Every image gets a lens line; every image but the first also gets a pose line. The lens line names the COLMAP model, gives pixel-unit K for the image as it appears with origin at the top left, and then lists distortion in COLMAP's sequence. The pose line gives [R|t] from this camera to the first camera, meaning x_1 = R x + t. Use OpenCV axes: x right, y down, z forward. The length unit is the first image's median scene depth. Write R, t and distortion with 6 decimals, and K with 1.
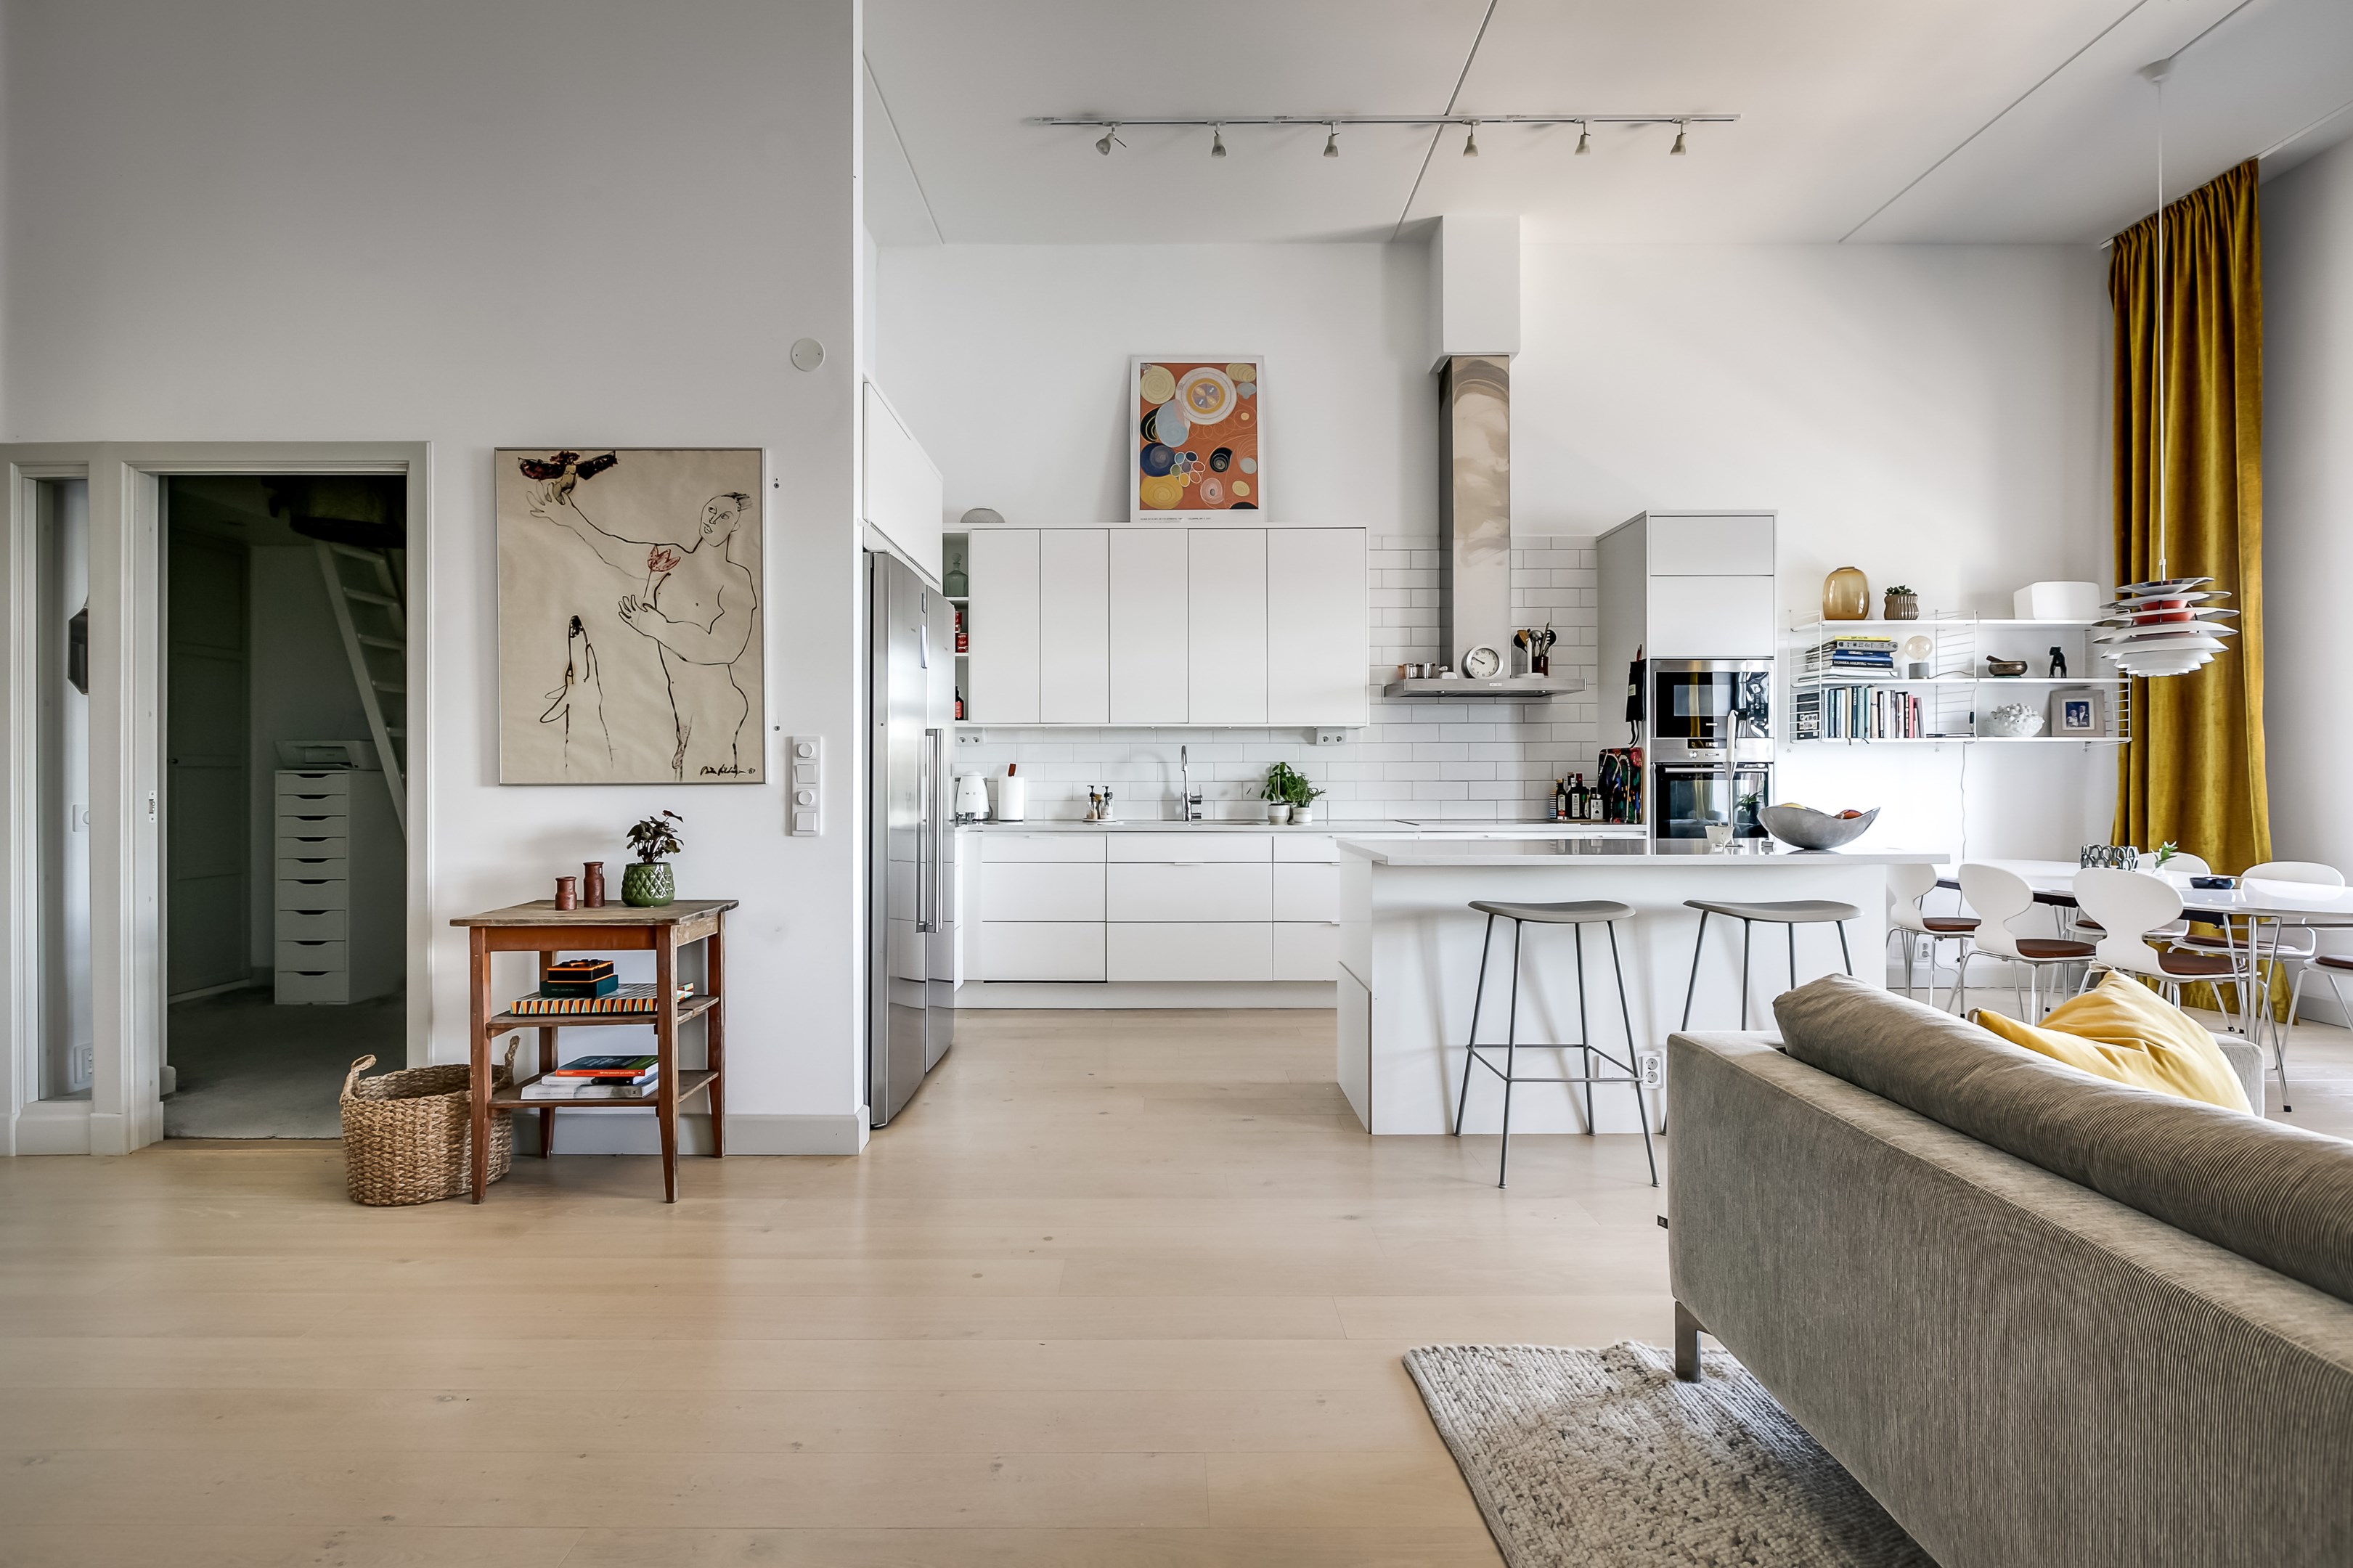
lens RADIAL K [[1114.4, 0, 1159.8], [0, 1114.4, 778.1], [0, 0, 1]] dist [-0.000225, -0.000292]
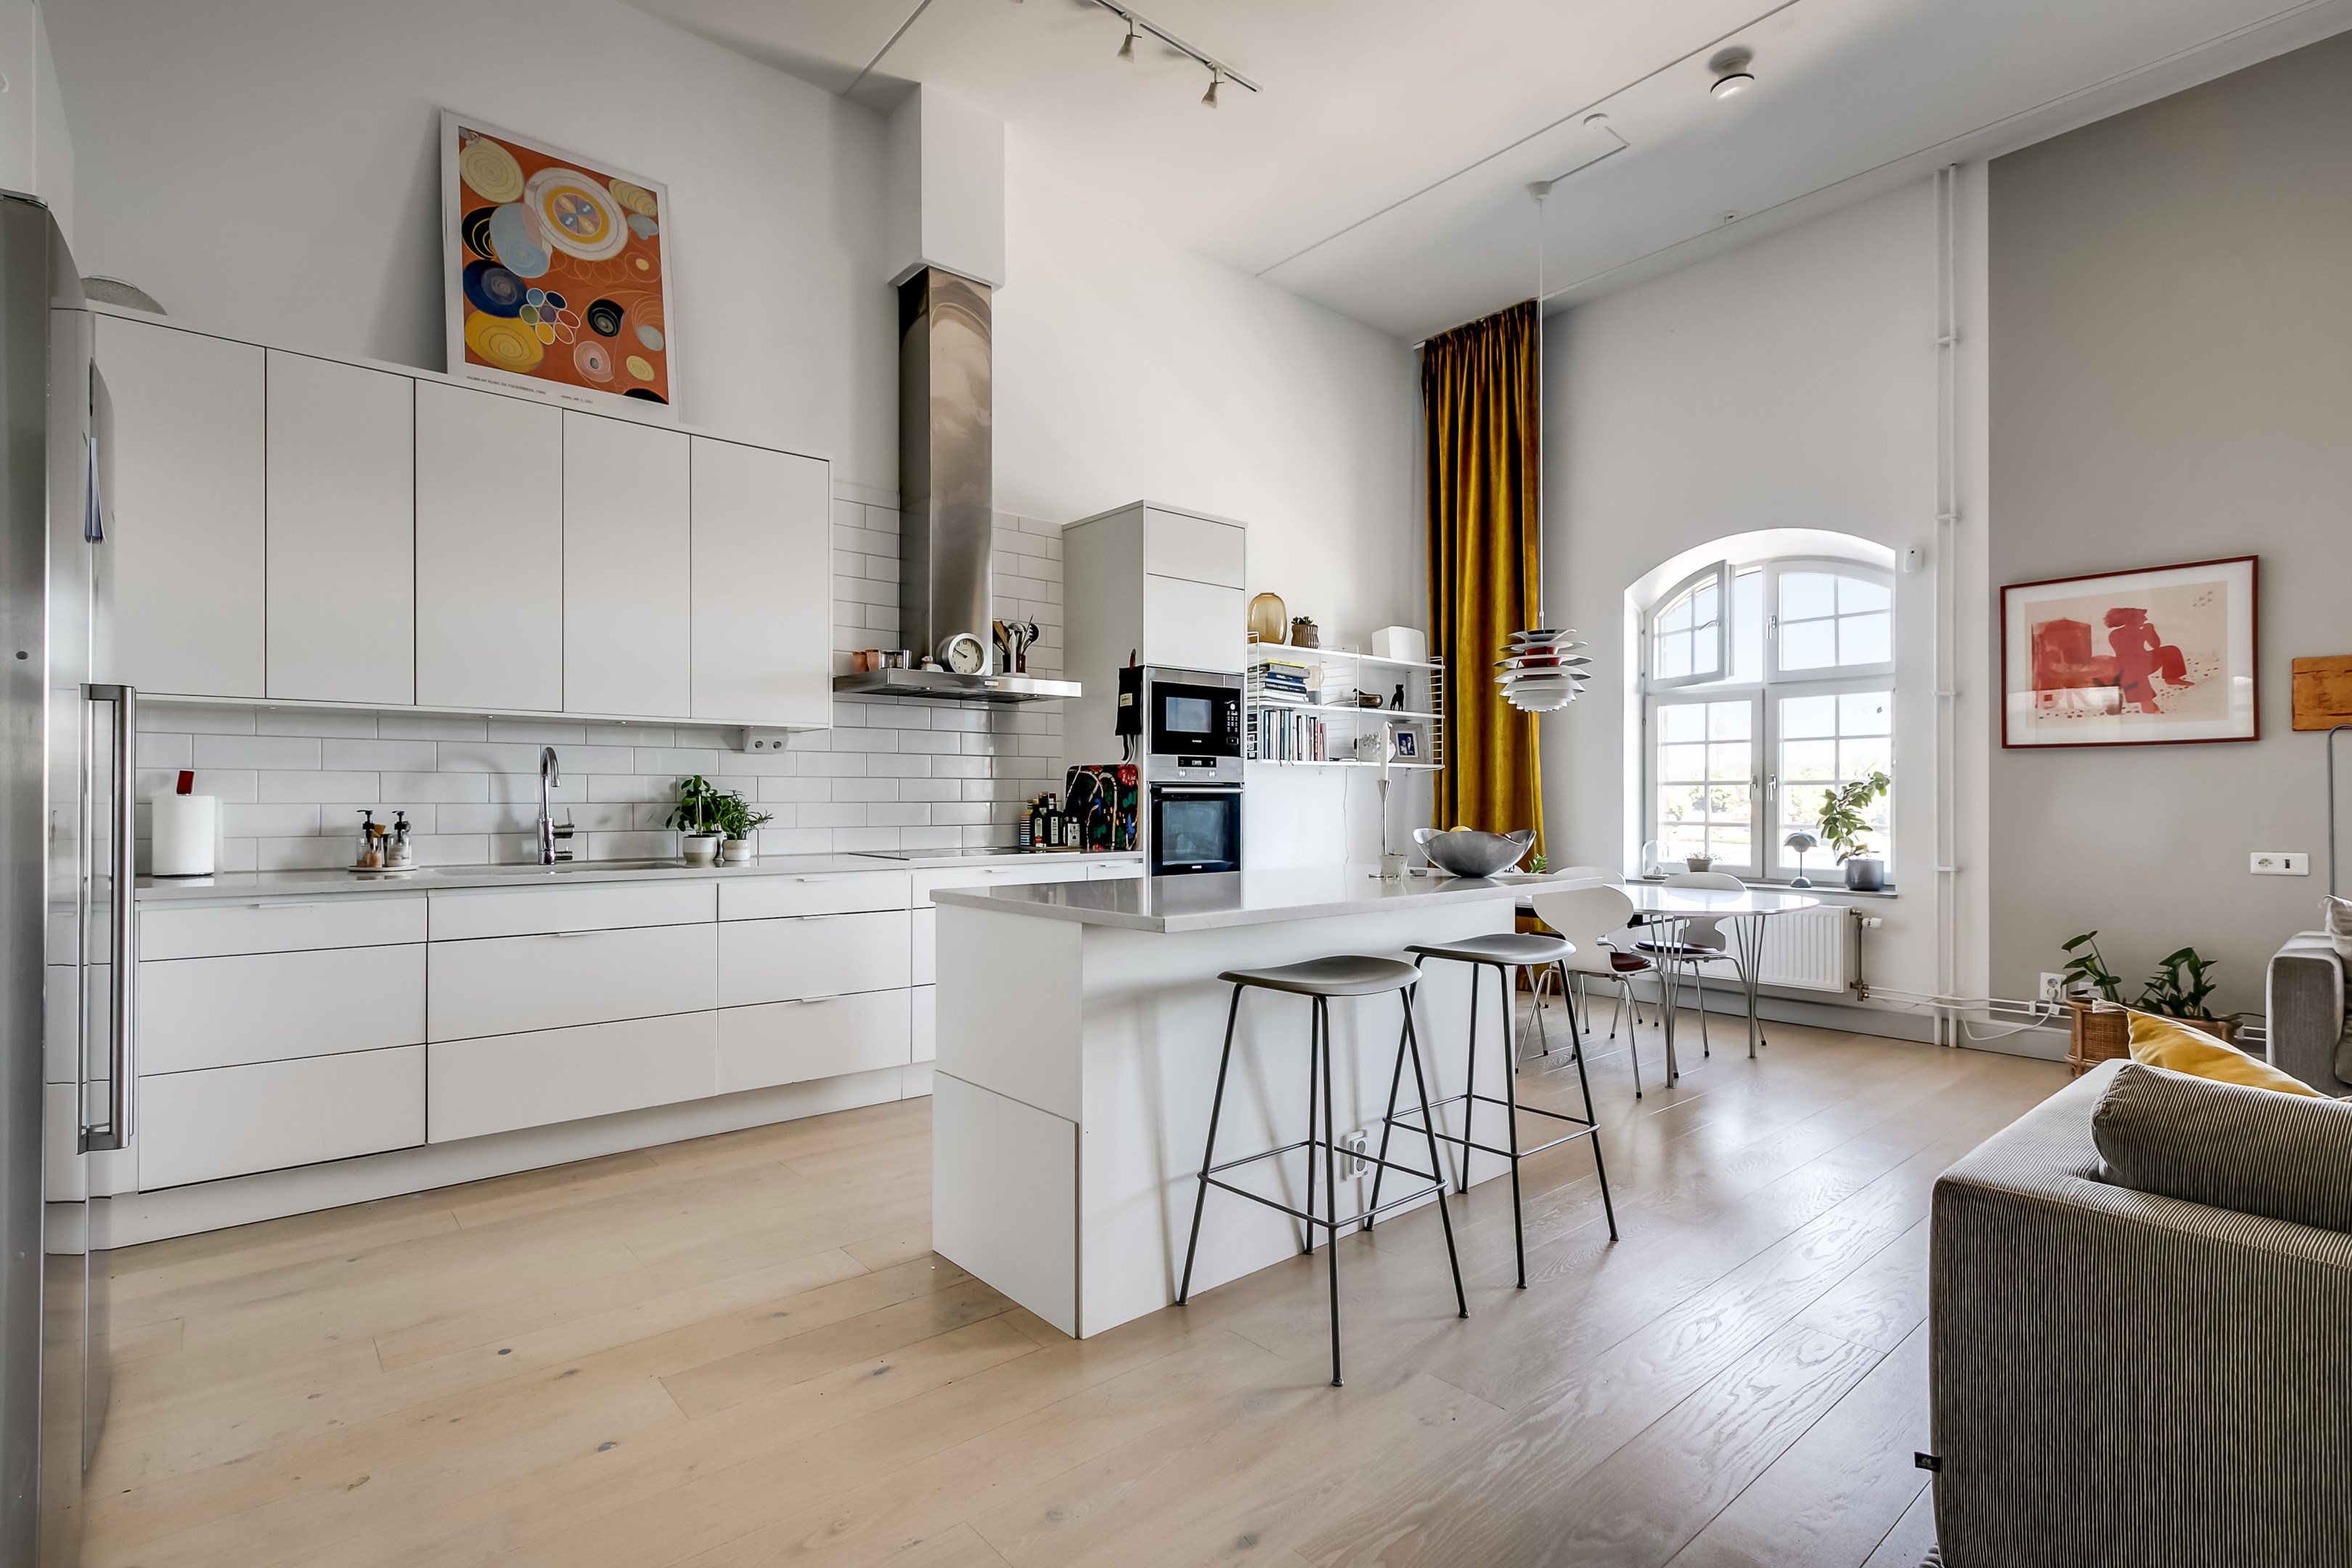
lens RADIAL K [[1115.6, 0, 1157.2], [0, 1115.6, 797.3], [0, 0, 1]] dist [0.003536, 0.000627]
pose [[0.765967, 0.001900, 0.642877, -0.123131], [-0.001346, 0.999998, -0.001351, -0.000144], [-0.642878, 0.000169, 0.765969, 0.286495]]
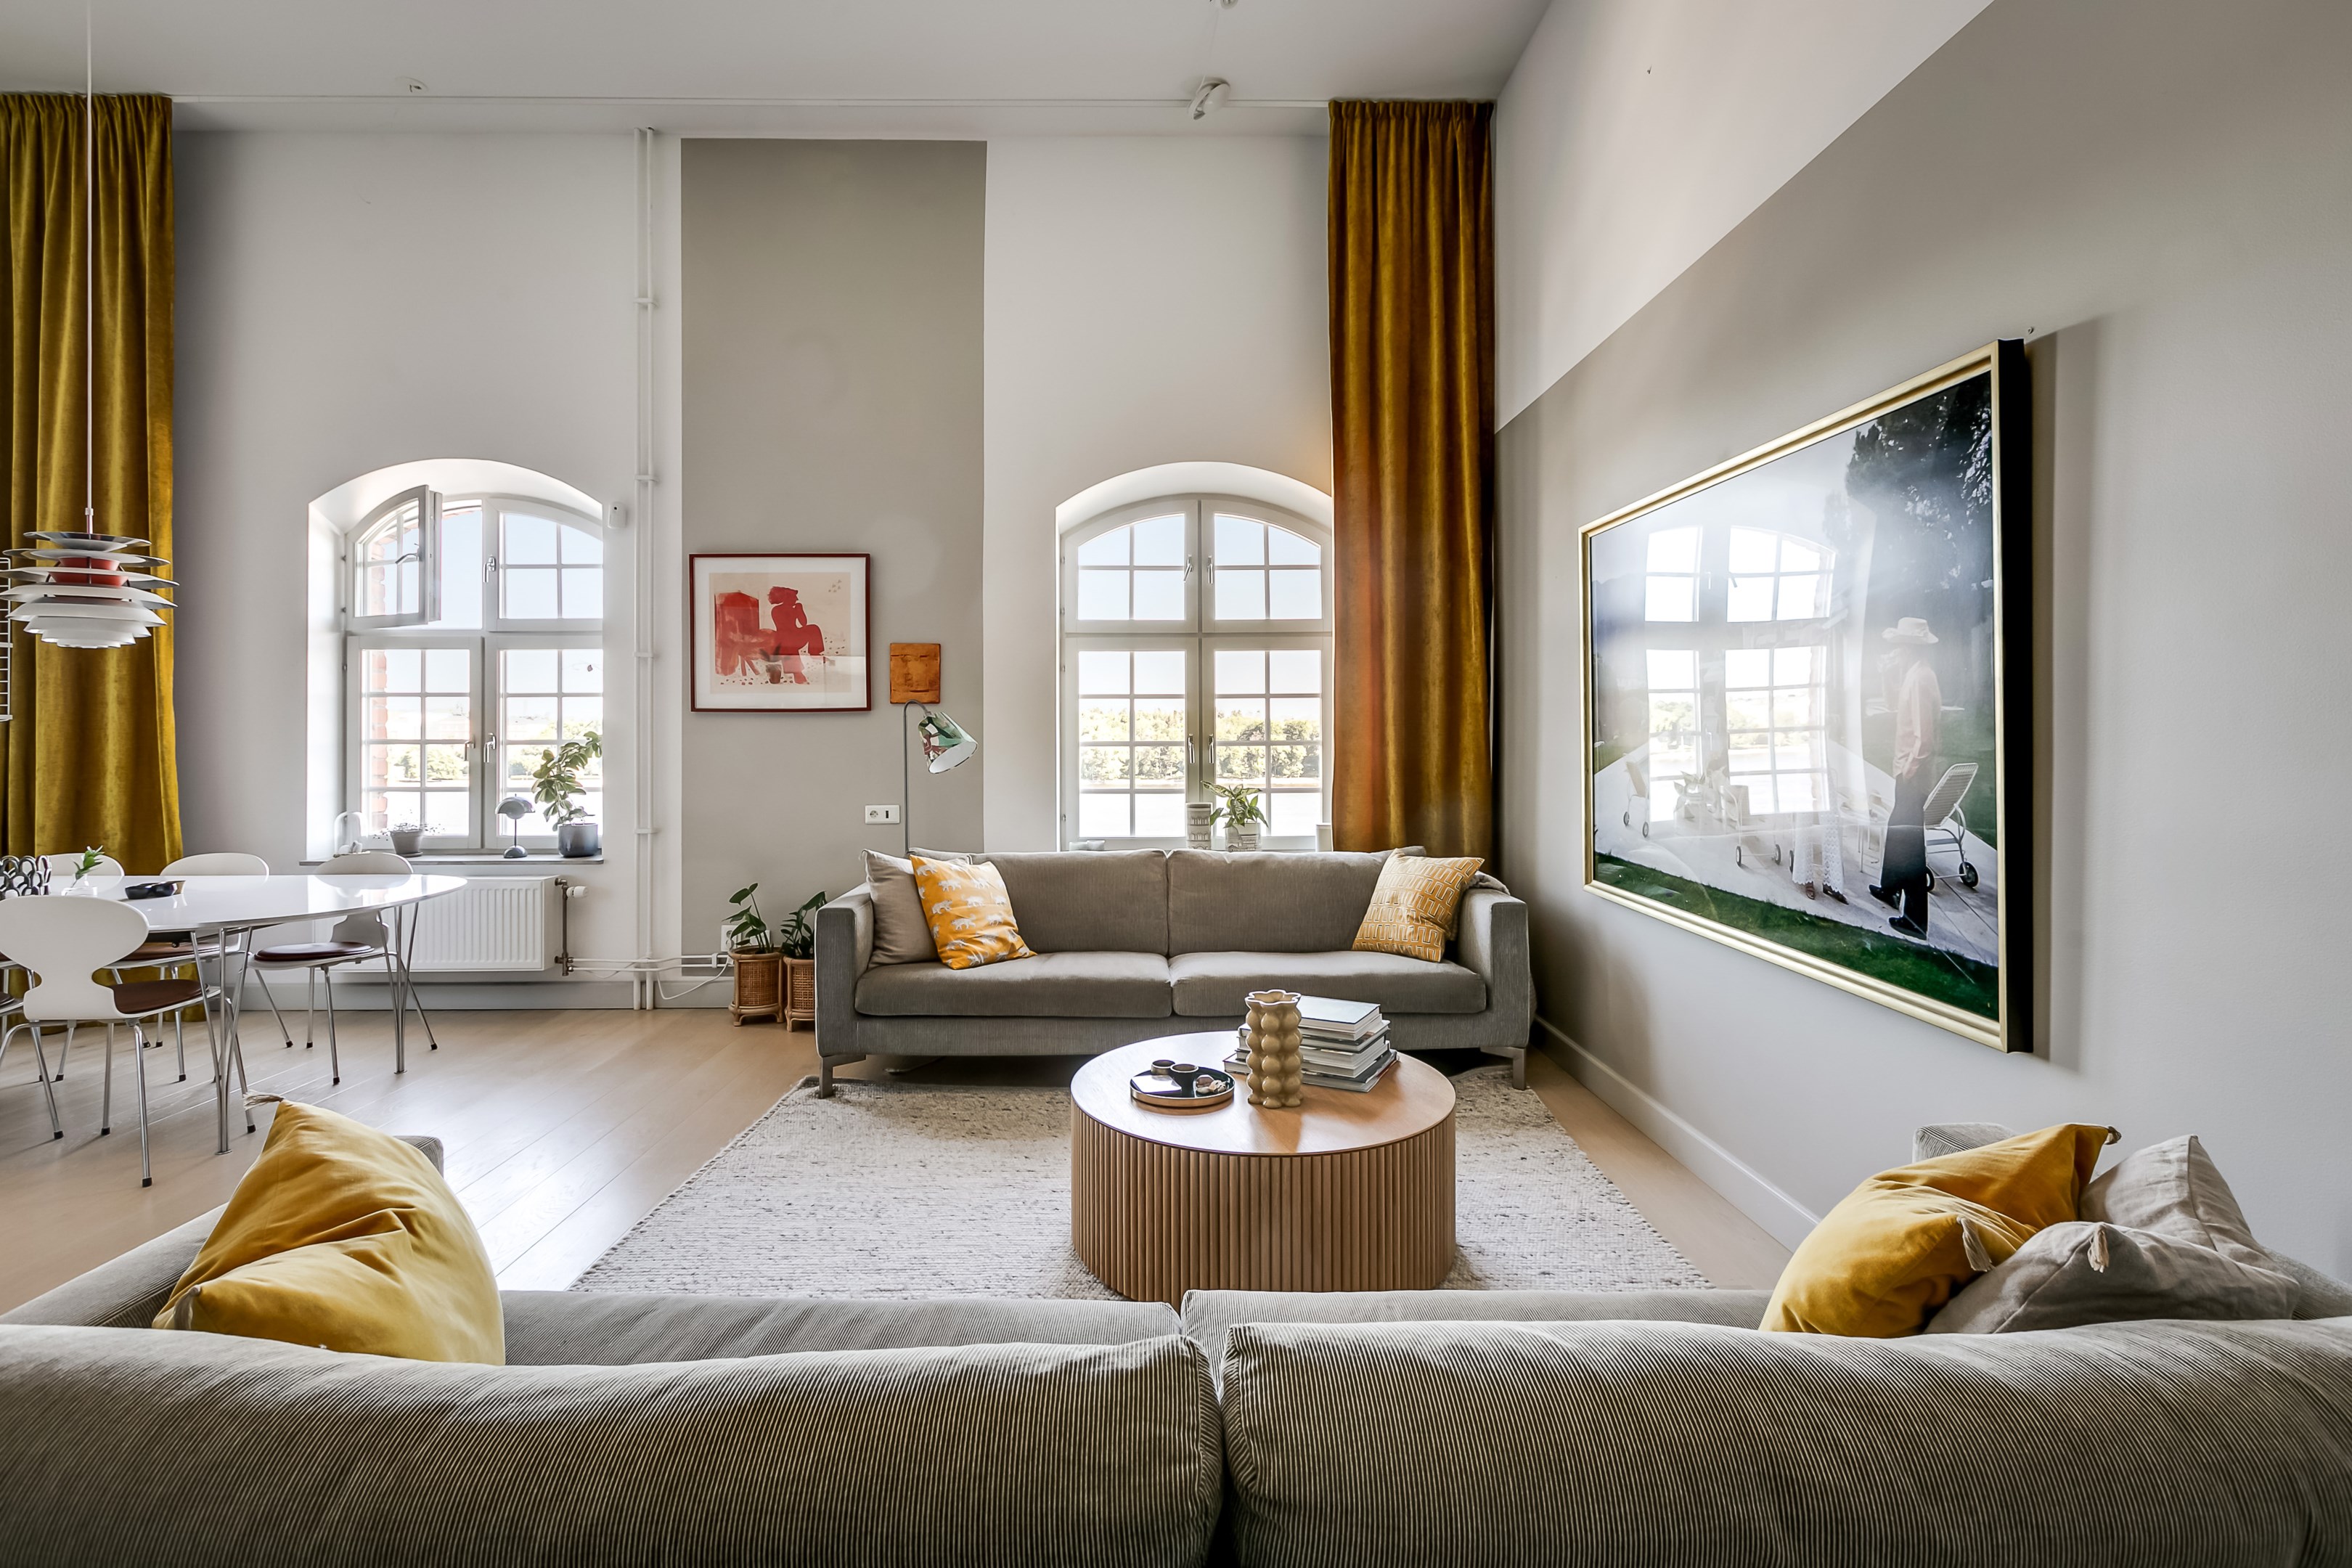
lens RADIAL K [[1089.0, 0, 1165.8], [0, 1089.0, 729.1], [0, 0, 1]] dist [0.001219, -0.000270]
pose [[-0.014768, 0.008046, 0.999859, 0.059985], [0.001583, 0.999967, -0.008024, -0.018431], [-0.999890, 0.001464, -0.014780, 0.164328]]
